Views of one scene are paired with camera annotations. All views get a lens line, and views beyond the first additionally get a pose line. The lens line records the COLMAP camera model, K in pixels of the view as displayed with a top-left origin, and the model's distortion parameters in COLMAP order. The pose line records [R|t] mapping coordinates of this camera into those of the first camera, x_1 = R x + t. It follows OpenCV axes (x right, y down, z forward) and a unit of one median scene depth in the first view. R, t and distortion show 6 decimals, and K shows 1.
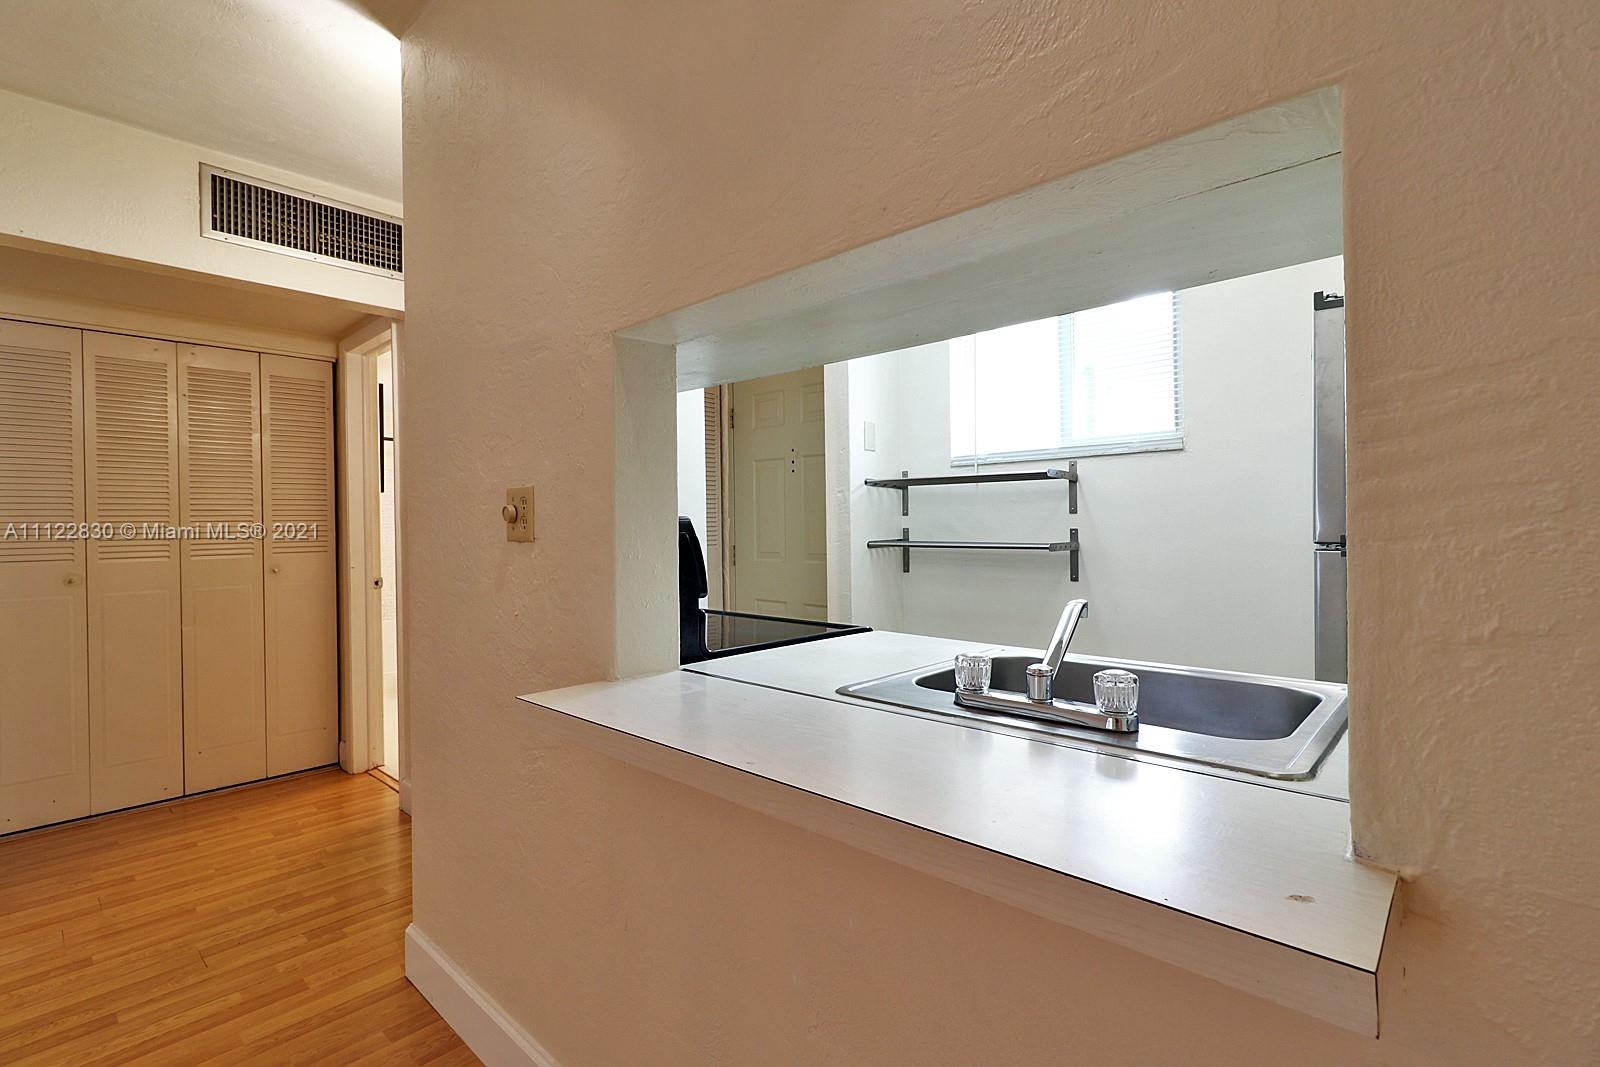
lens RADIAL K [[736.1, 0, 796.5], [0, 736.1, 528.1], [0, 0, 1]] dist [0.008906, 0.000175]
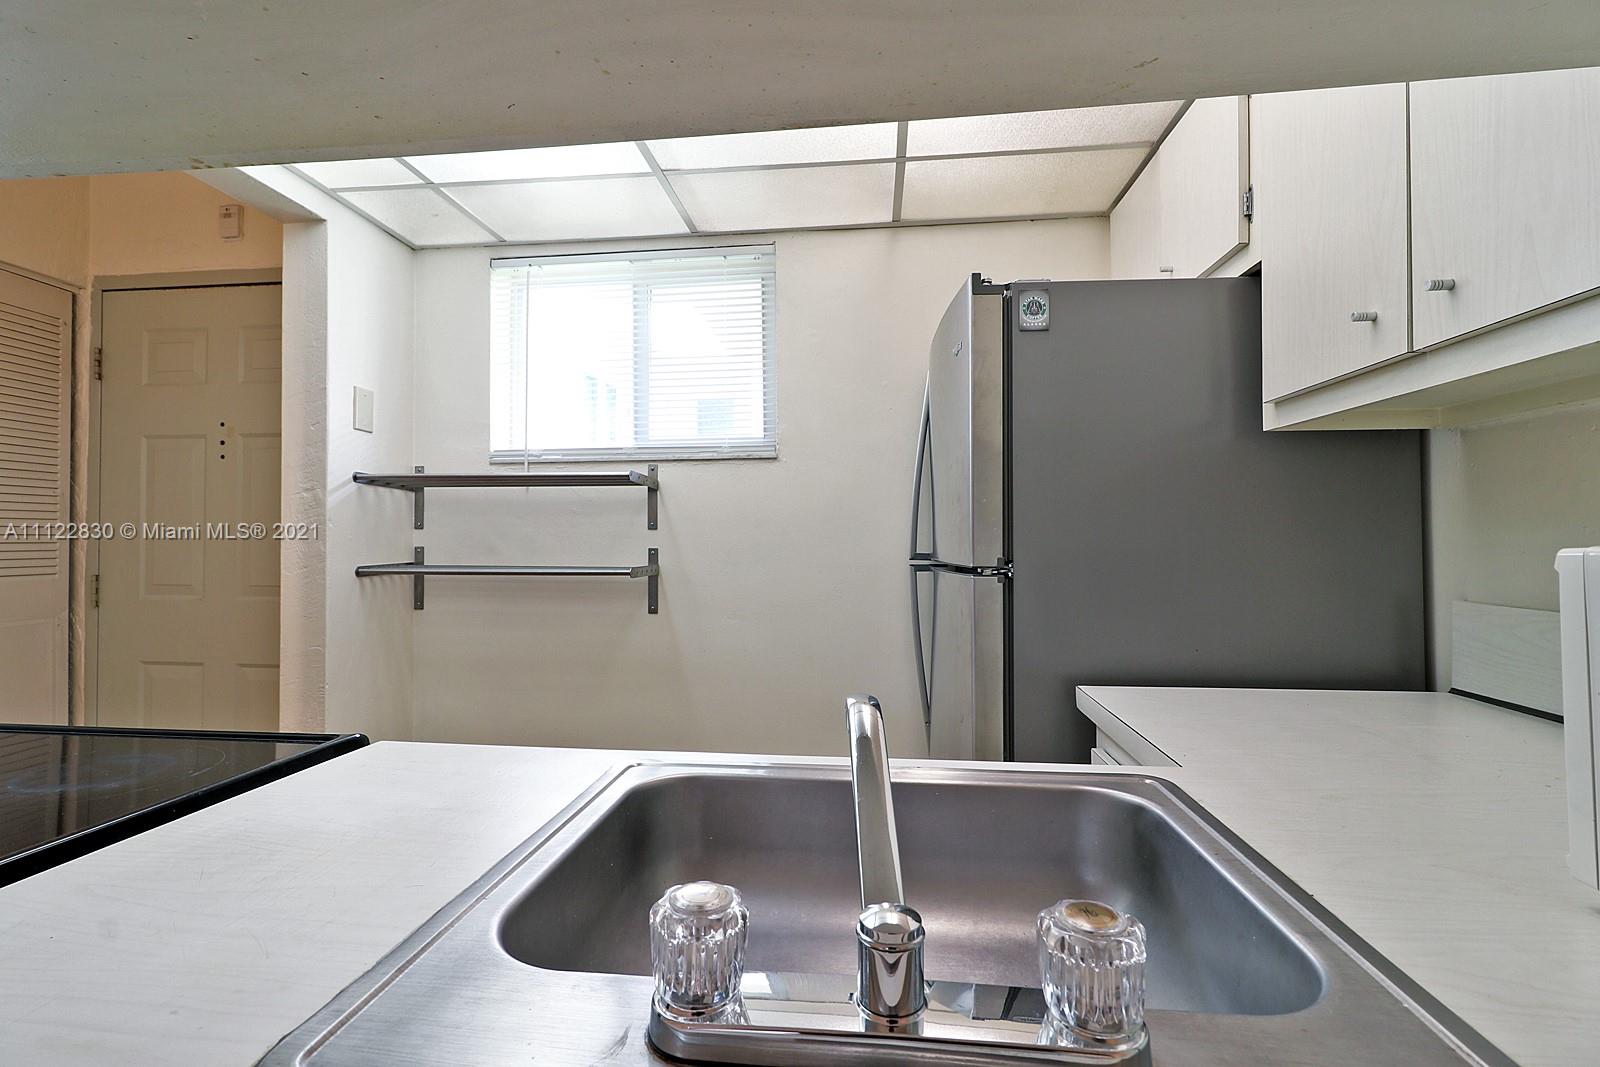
lens RADIAL K [[741.0, 0, 794.4], [0, 741.0, 525.2], [0, 0, 1]] dist [0.003670, 0.000099]
pose [[0.804654, 0.020159, 0.593402, 0.017166], [-0.003936, 0.999583, -0.028620, -0.001957], [-0.593731, 0.020694, 0.804397, 0.234232]]
